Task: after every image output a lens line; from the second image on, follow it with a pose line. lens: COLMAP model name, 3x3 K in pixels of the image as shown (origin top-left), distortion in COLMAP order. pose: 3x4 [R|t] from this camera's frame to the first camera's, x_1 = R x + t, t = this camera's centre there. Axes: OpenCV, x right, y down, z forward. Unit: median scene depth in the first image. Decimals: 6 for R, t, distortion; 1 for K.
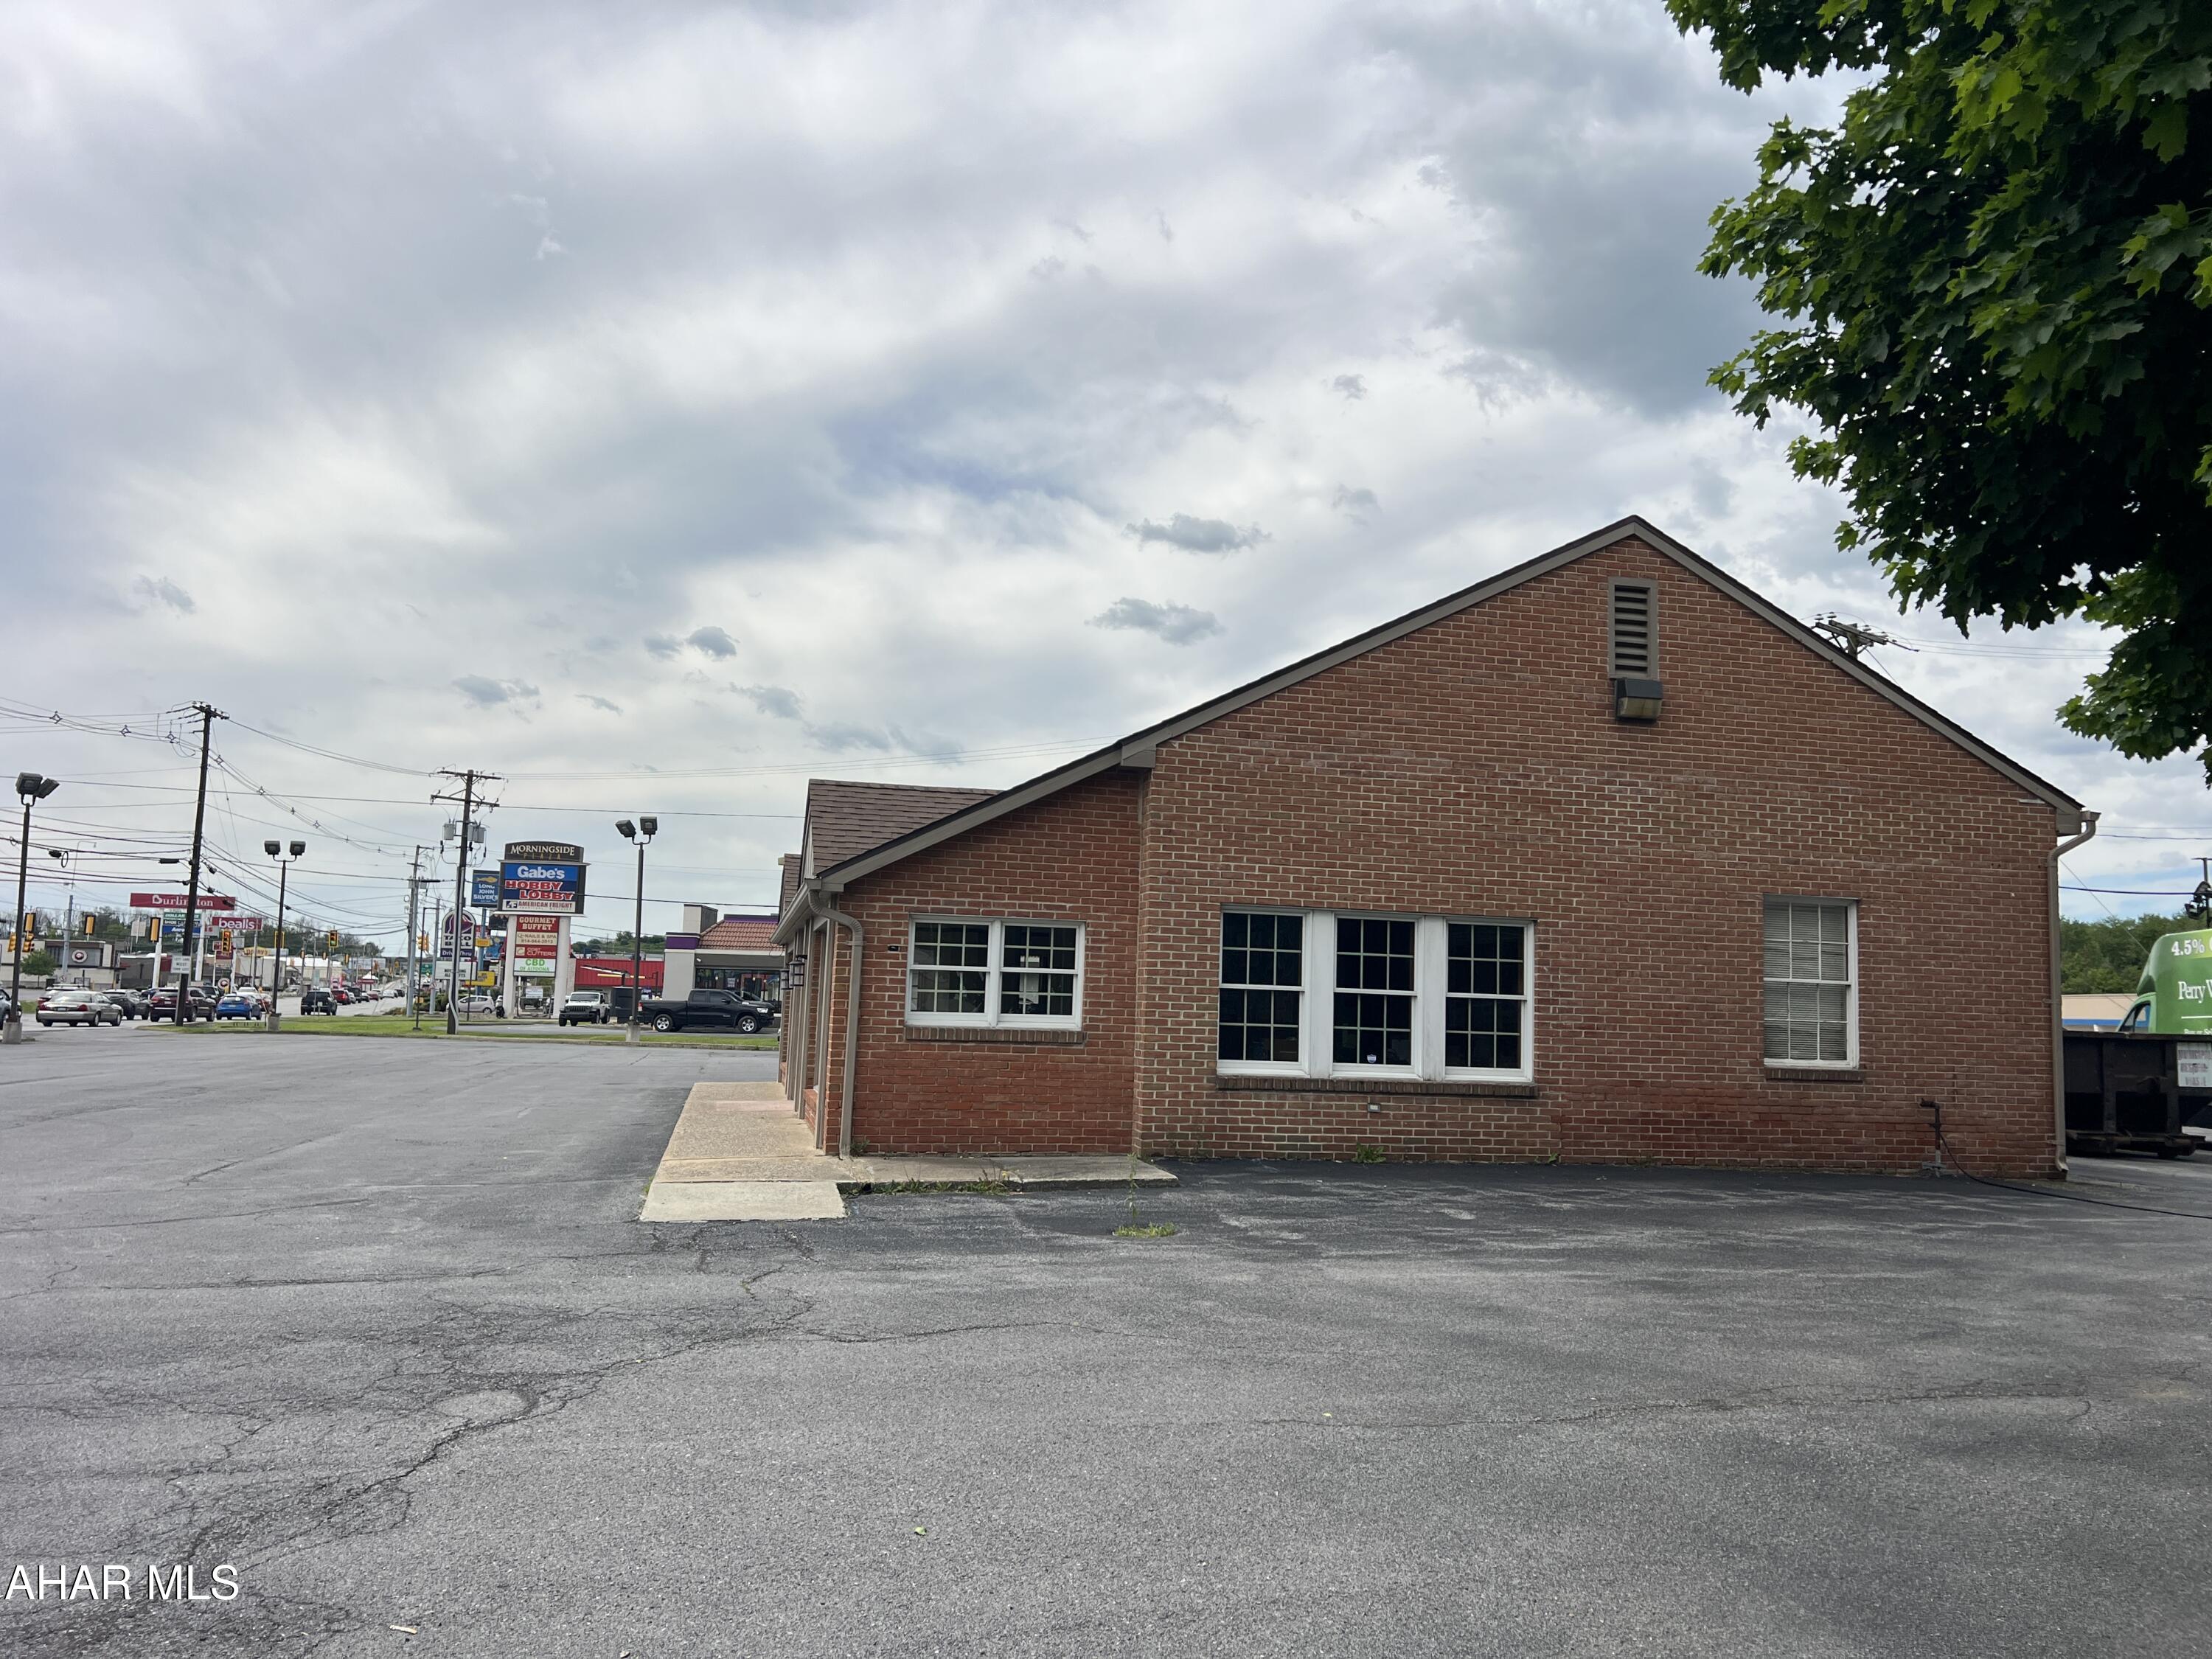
lens RADIAL K [[1667.7, 0, 1136.1], [0, 1667.7, 832.3], [0, 0, 1]] dist [0.071529, -0.075065]
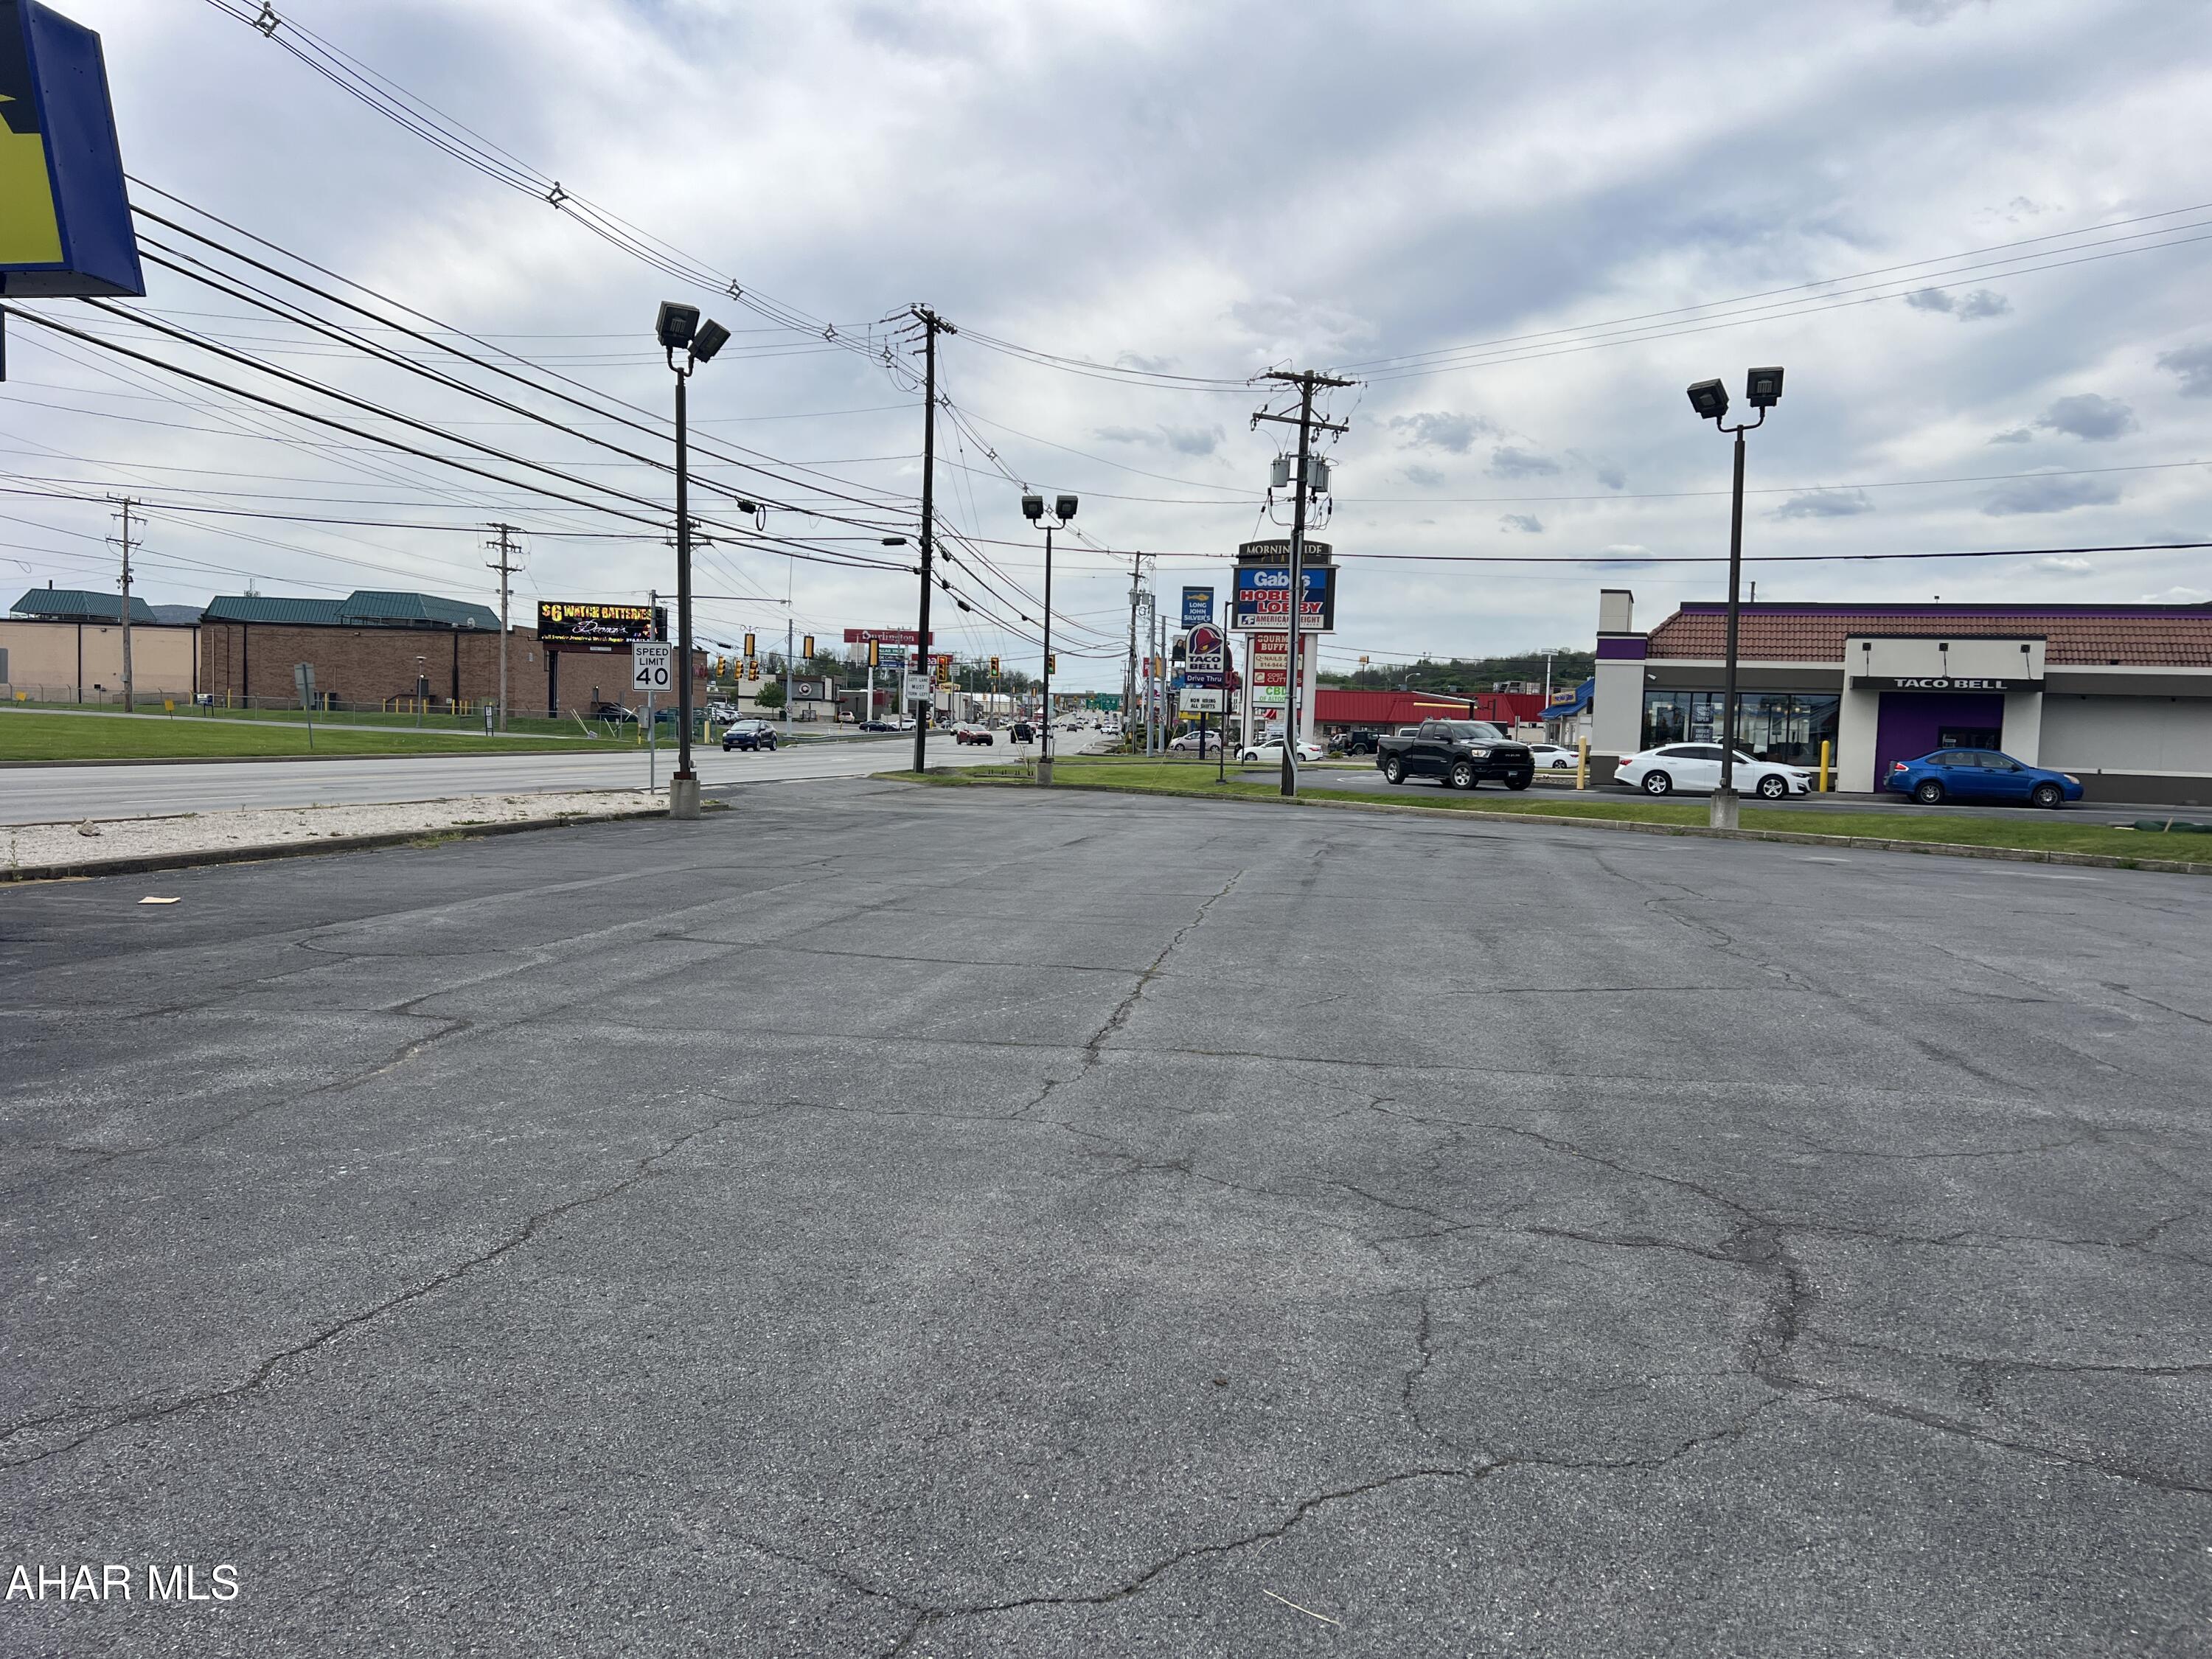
lens RADIAL K [[1667.7, 0, 1109.3], [0, 1667.7, 827.6], [0, 0, 1]] dist [0.071529, -0.075065]
pose [[0.929297, 0.025113, -0.368478, -0.220421], [0.032087, 0.988424, 0.148288, 0.033725], [0.367936, -0.149627, 0.917734, 0.361941]]
